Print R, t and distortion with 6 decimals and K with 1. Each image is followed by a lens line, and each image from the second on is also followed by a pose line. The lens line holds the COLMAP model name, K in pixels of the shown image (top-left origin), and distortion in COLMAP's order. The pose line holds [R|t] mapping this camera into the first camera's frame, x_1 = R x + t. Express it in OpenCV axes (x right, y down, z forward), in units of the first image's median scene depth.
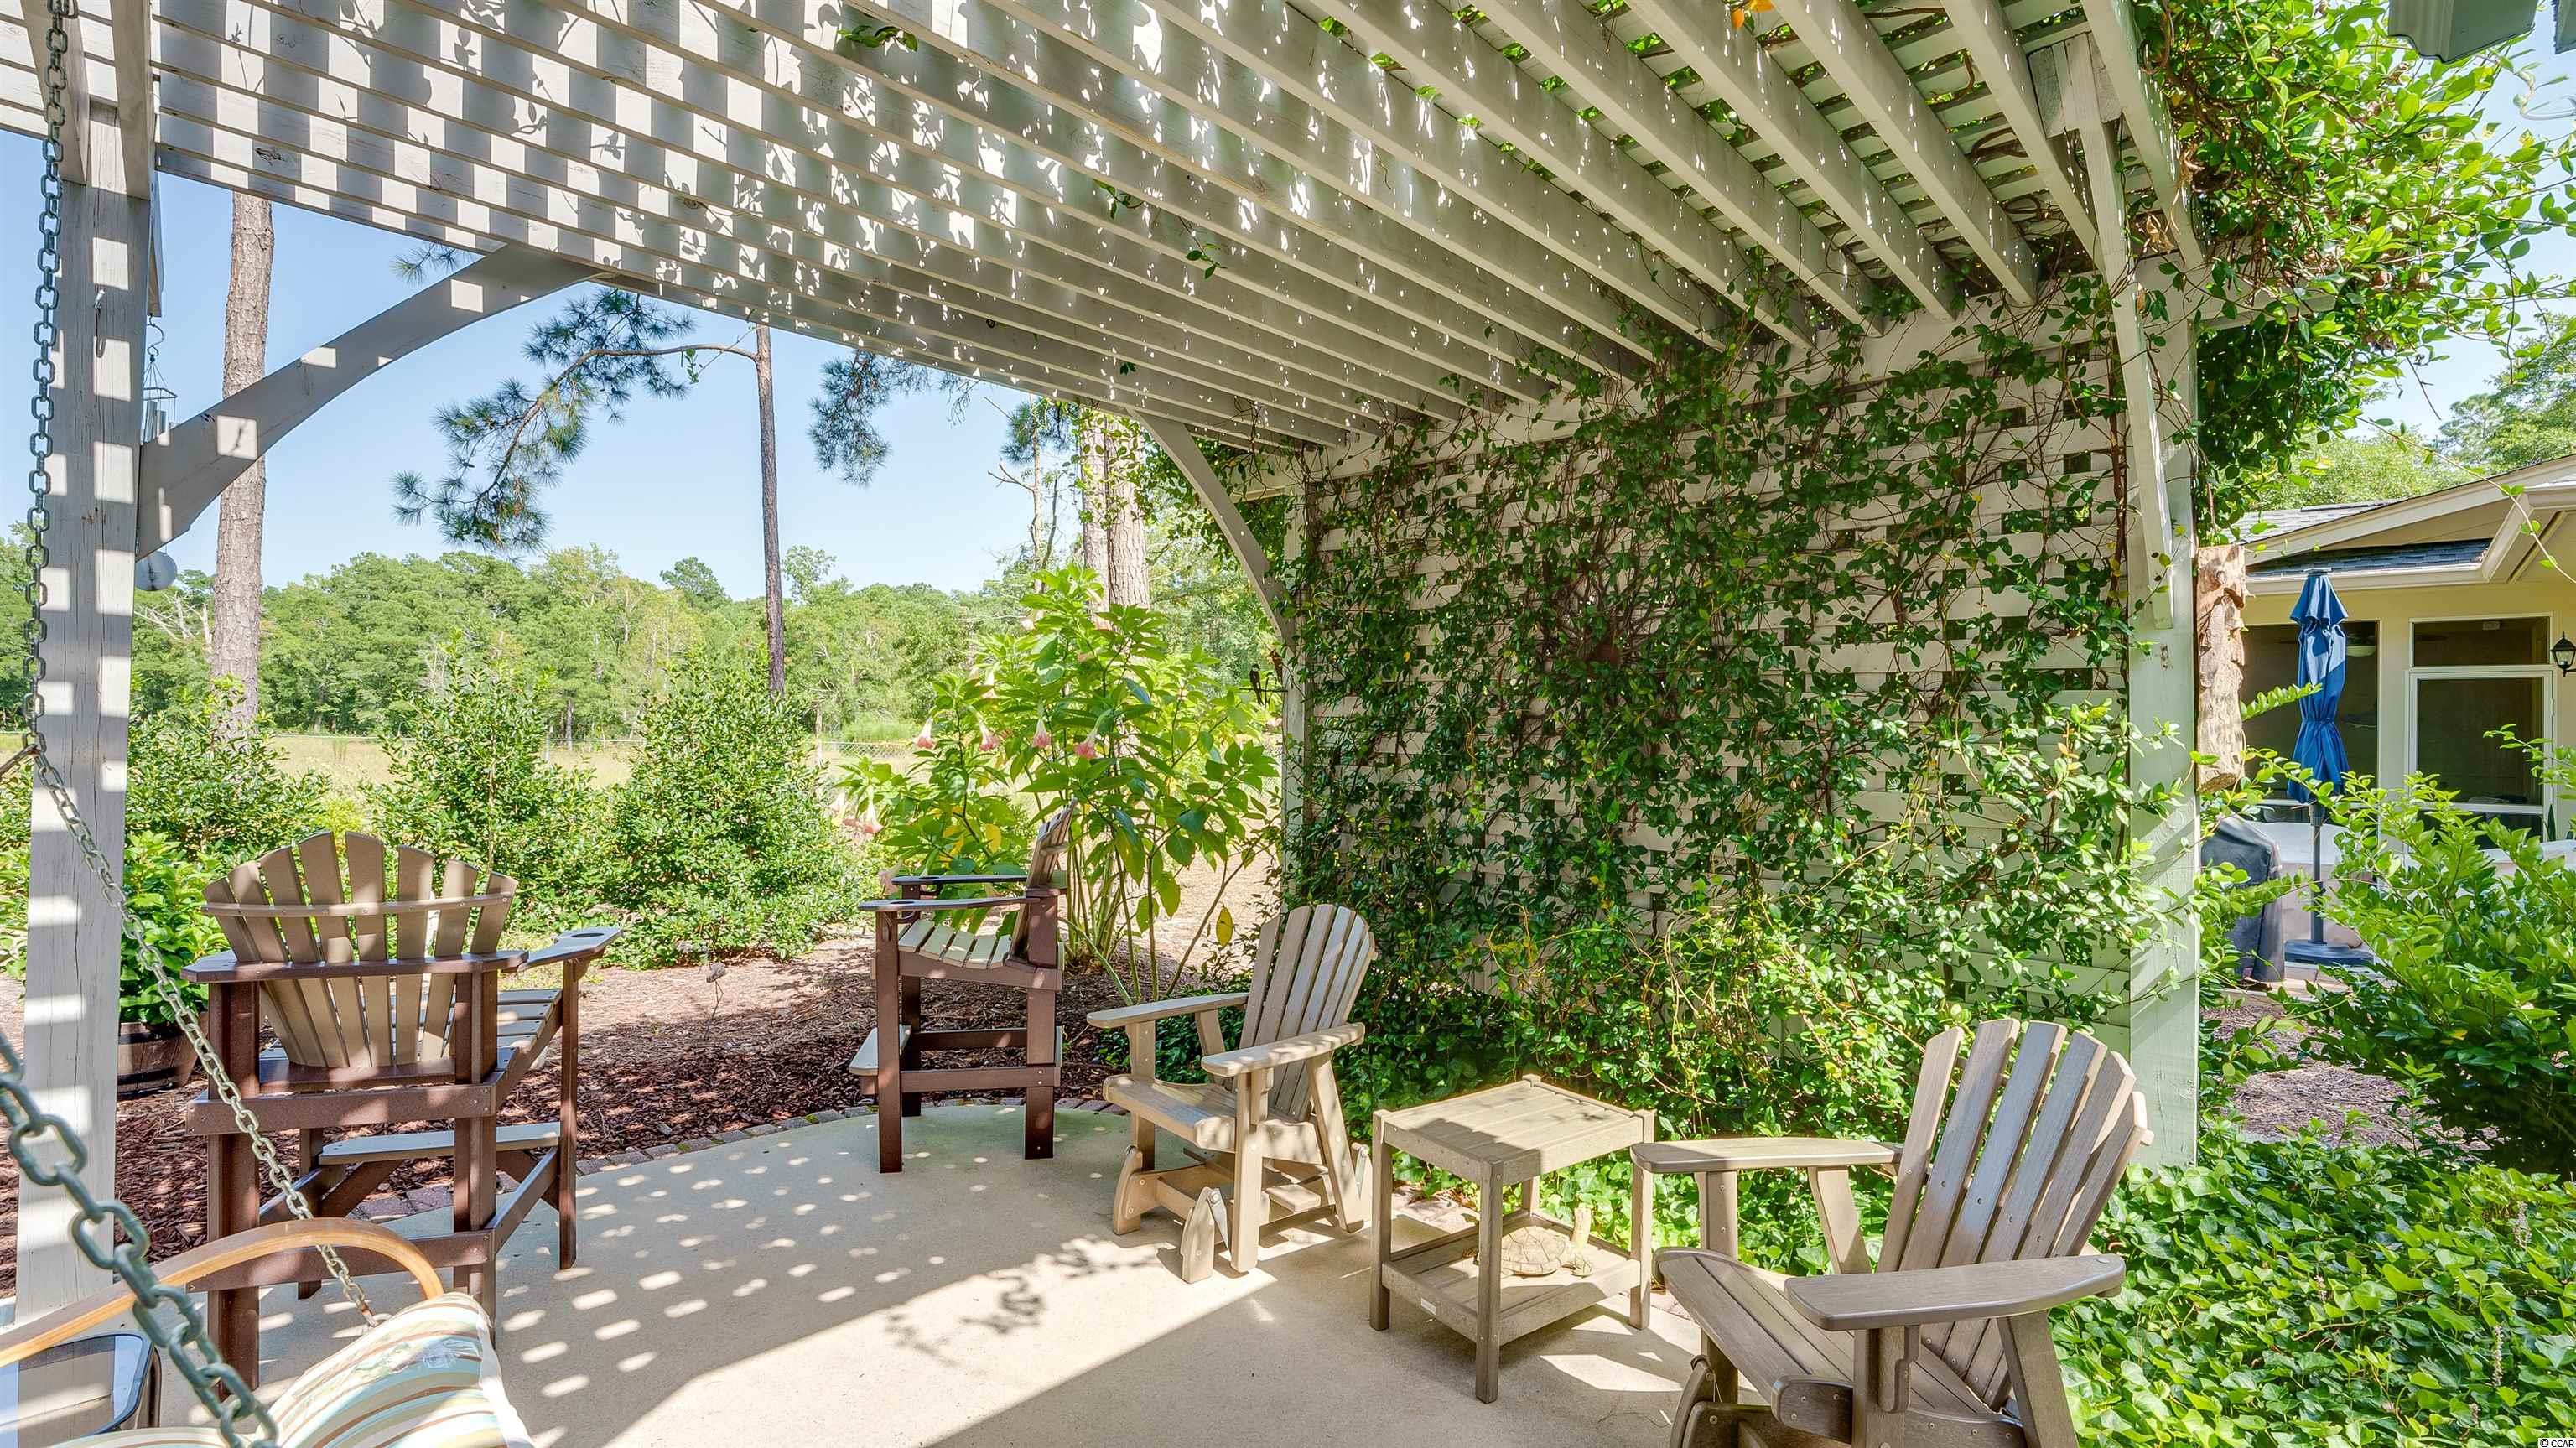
lens RADIAL K [[1128.1, 0, 1275.3], [0, 1128.1, 725.5], [0, 0, 1]] dist [-0.012533, -0.000683]
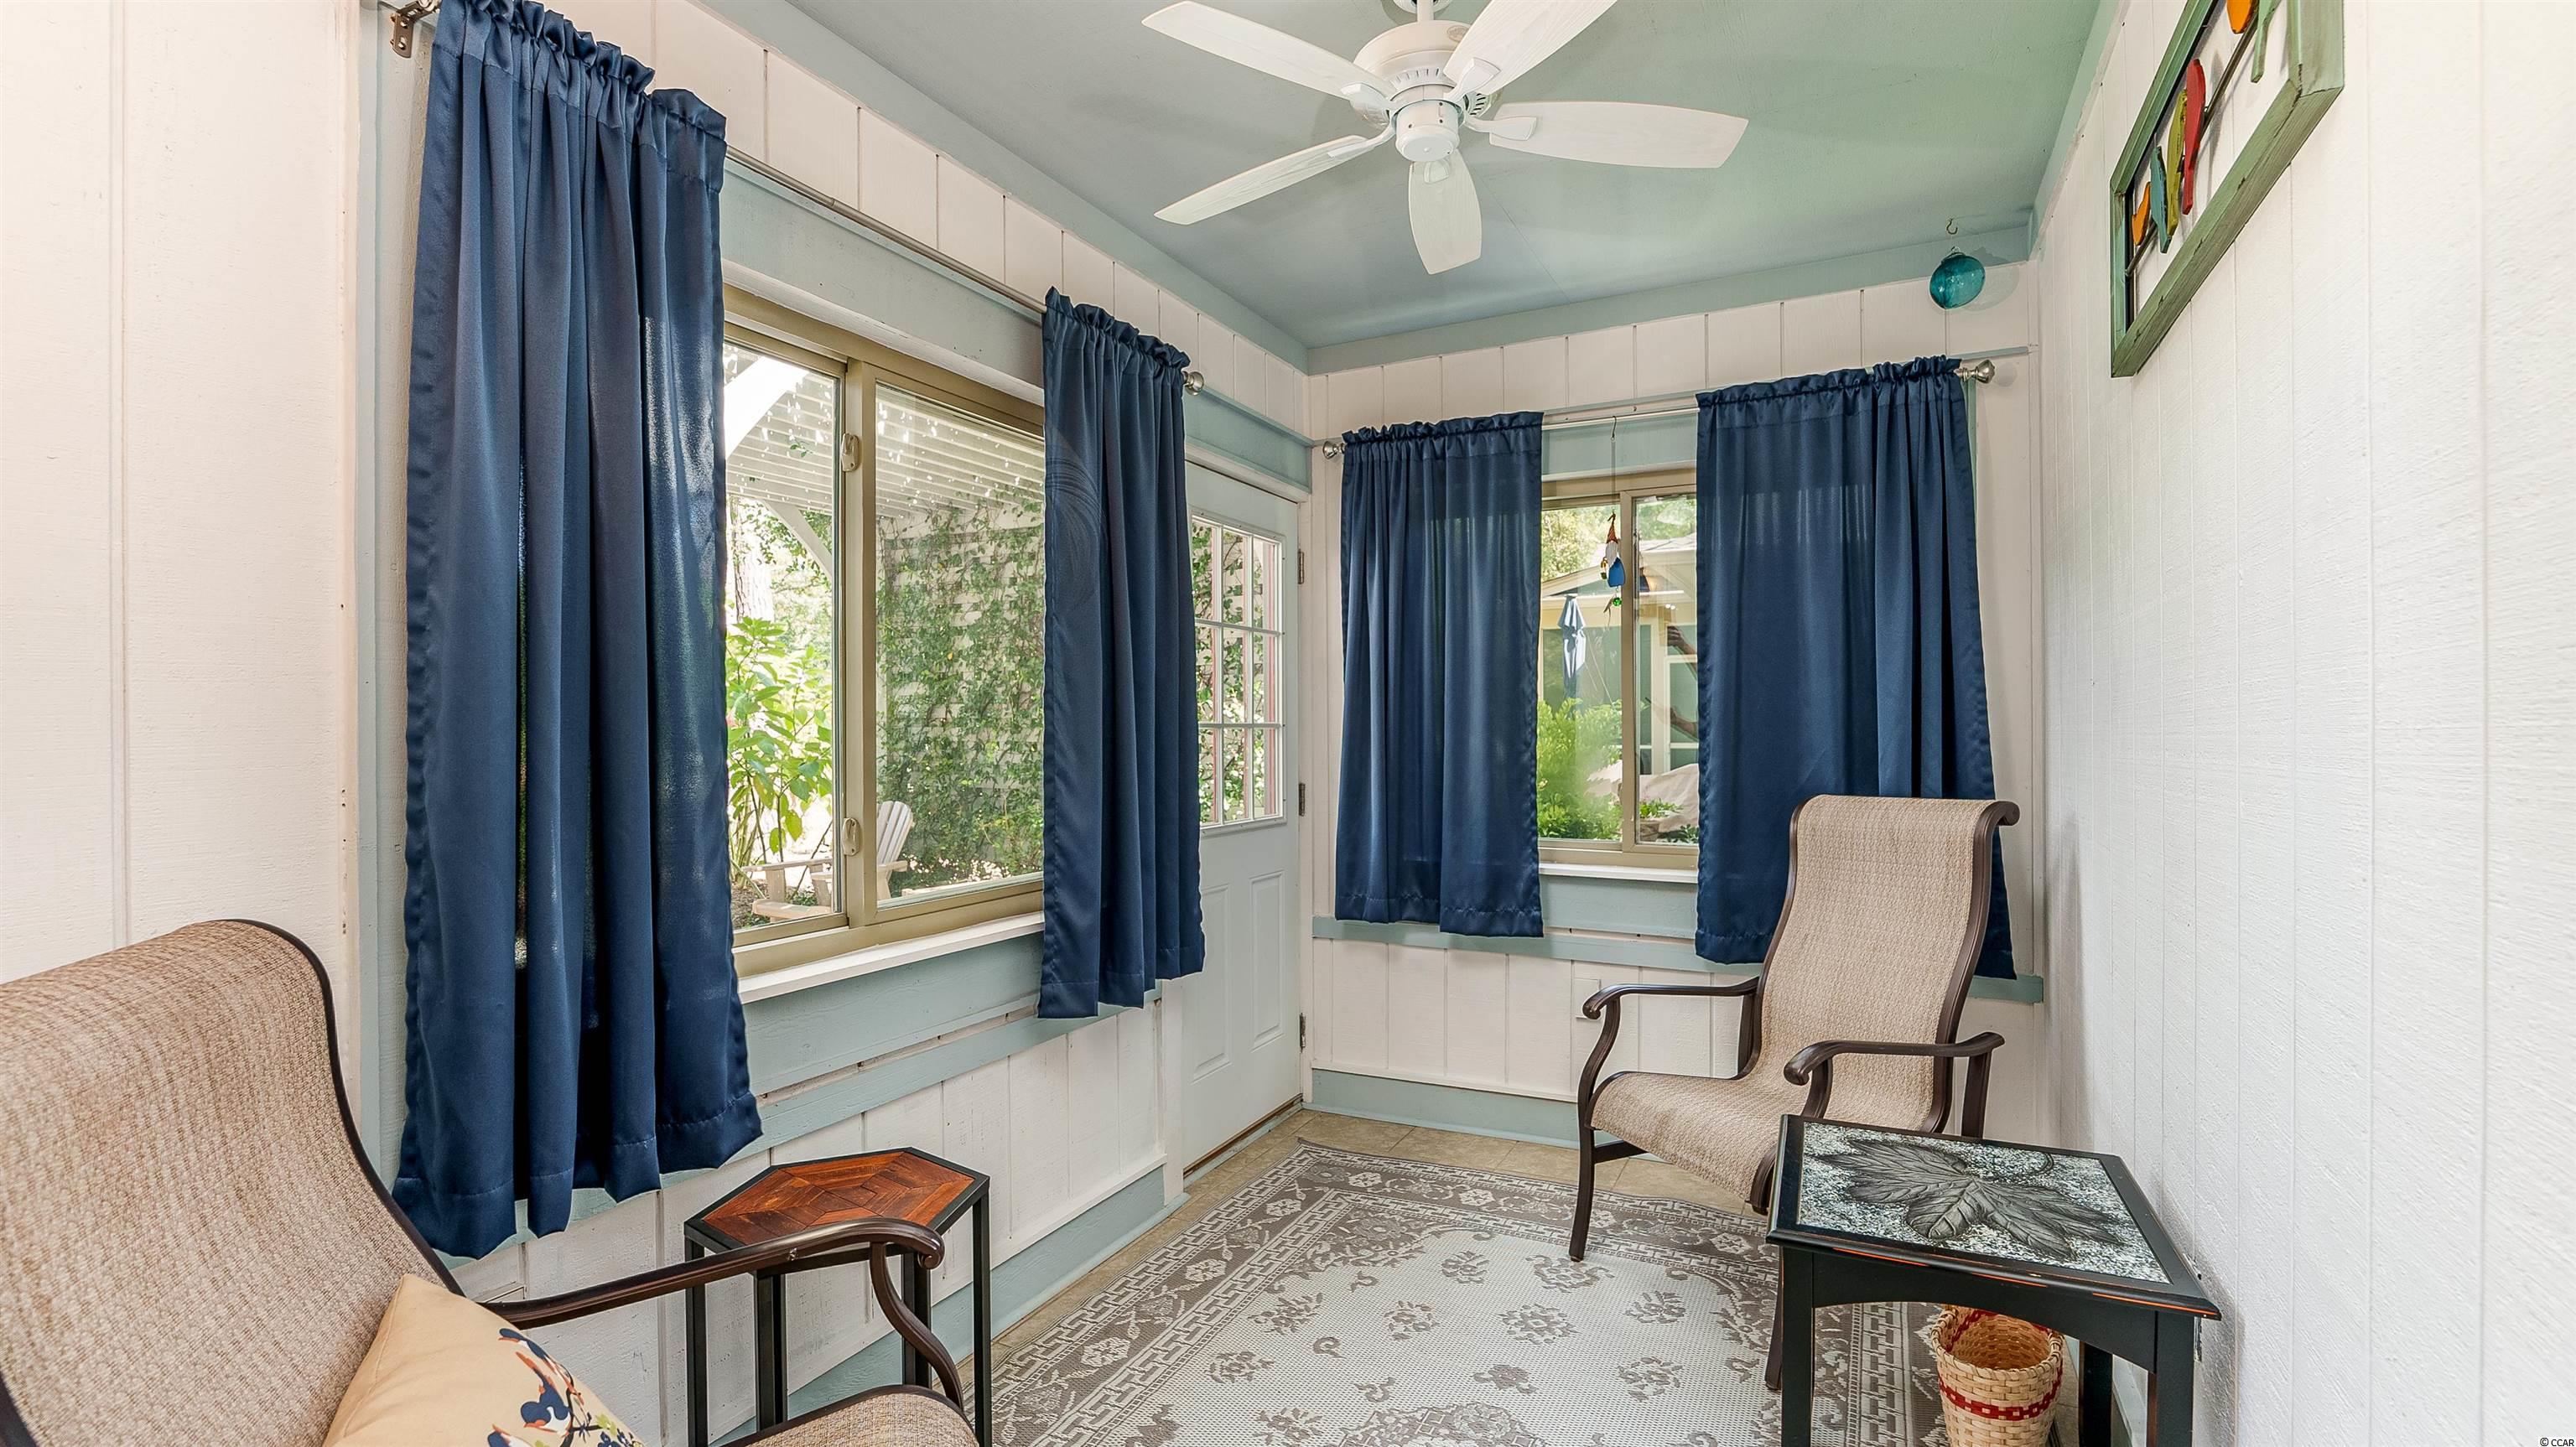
lens RADIAL K [[1128.8, 0, 1301.3], [0, 1128.8, 735.8], [0, 0, 1]] dist [-0.020495, 0.004348]
pose [[0.948218, -0.026727, 0.316493, 0.077447], [0.020626, 0.999532, 0.022612, 0.023965], [-0.316949, -0.014913, 0.948325, -0.632727]]
